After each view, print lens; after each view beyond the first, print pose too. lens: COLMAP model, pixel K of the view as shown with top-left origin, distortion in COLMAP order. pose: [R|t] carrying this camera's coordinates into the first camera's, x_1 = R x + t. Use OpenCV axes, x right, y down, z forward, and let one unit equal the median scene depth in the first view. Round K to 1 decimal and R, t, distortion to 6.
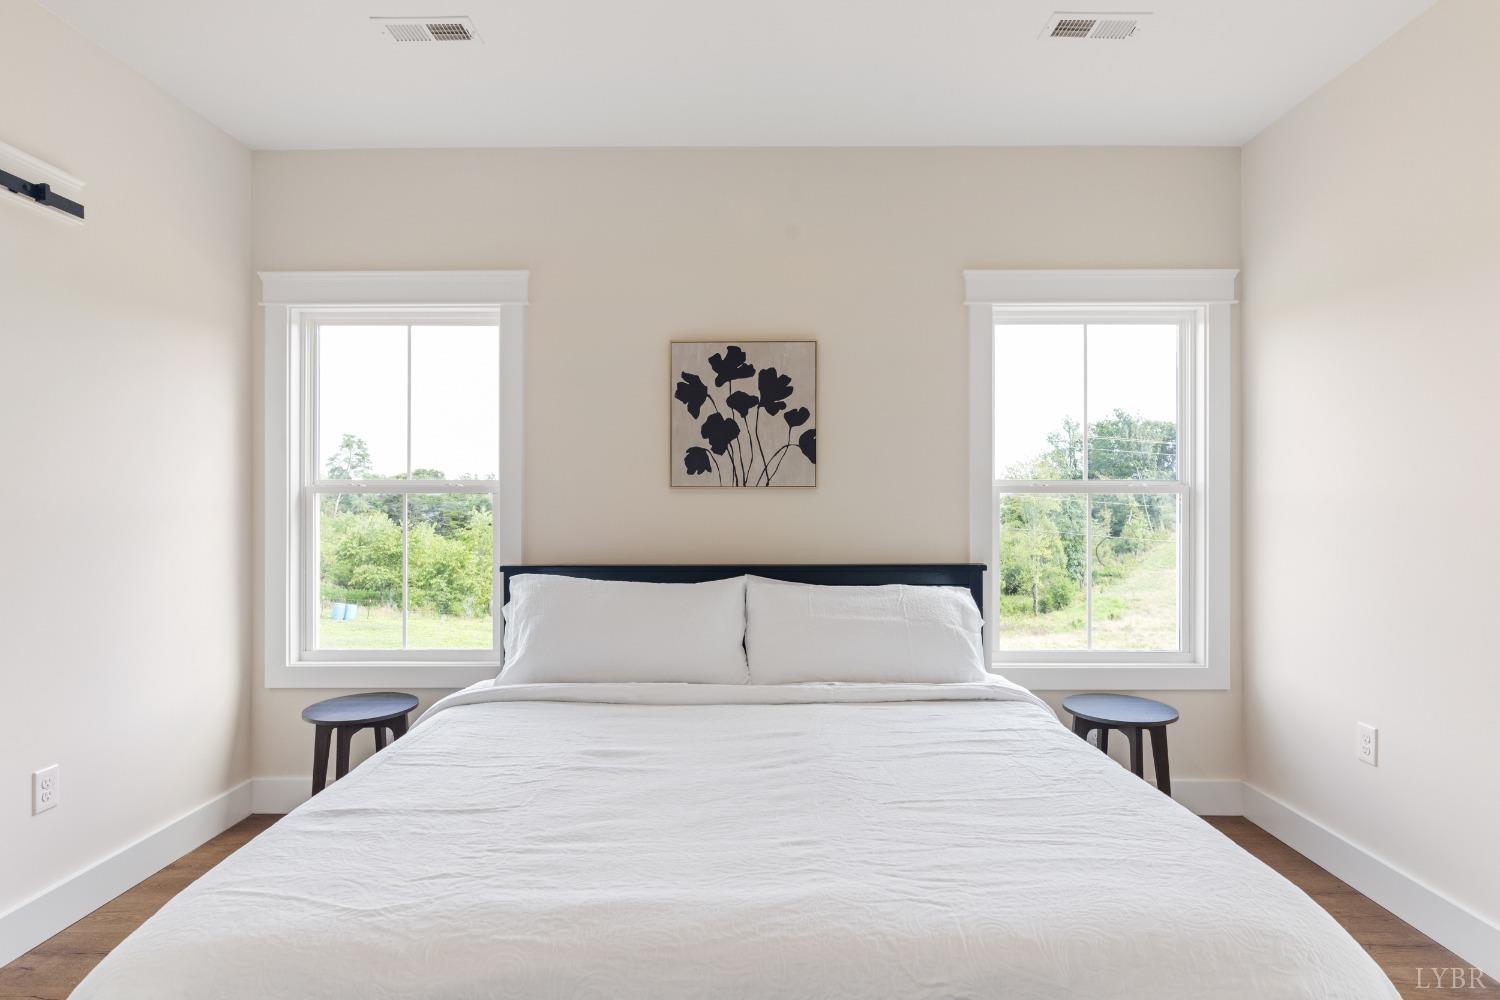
lens RADIAL K [[791.3, 0, 763.6], [0, 791.3, 502.2], [0, 0, 1]] dist [-0.001961, -0.000061]
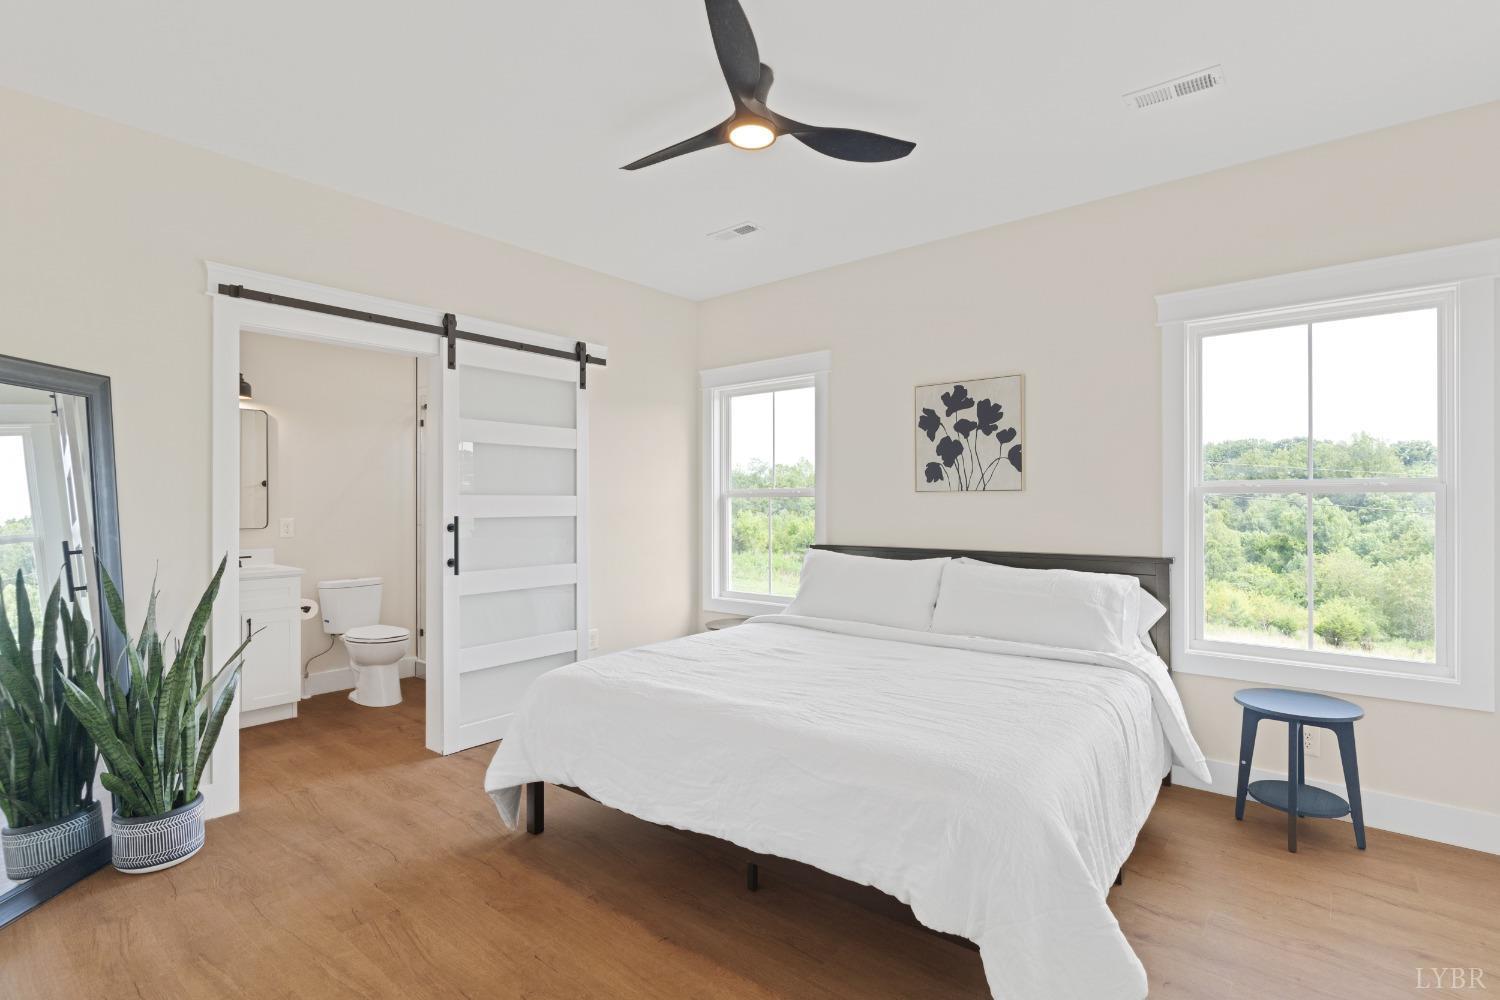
lens RADIAL K [[712.4, 0, 761.9], [0, 712.4, 500.0], [0, 0, 1]] dist [0.002400, -0.000538]
pose [[0.781089, -0.004593, -0.624403, 0.450477], [0.003070, 0.999989, -0.003516, -0.001378], [0.624412, 0.000830, 0.781095, -0.141498]]
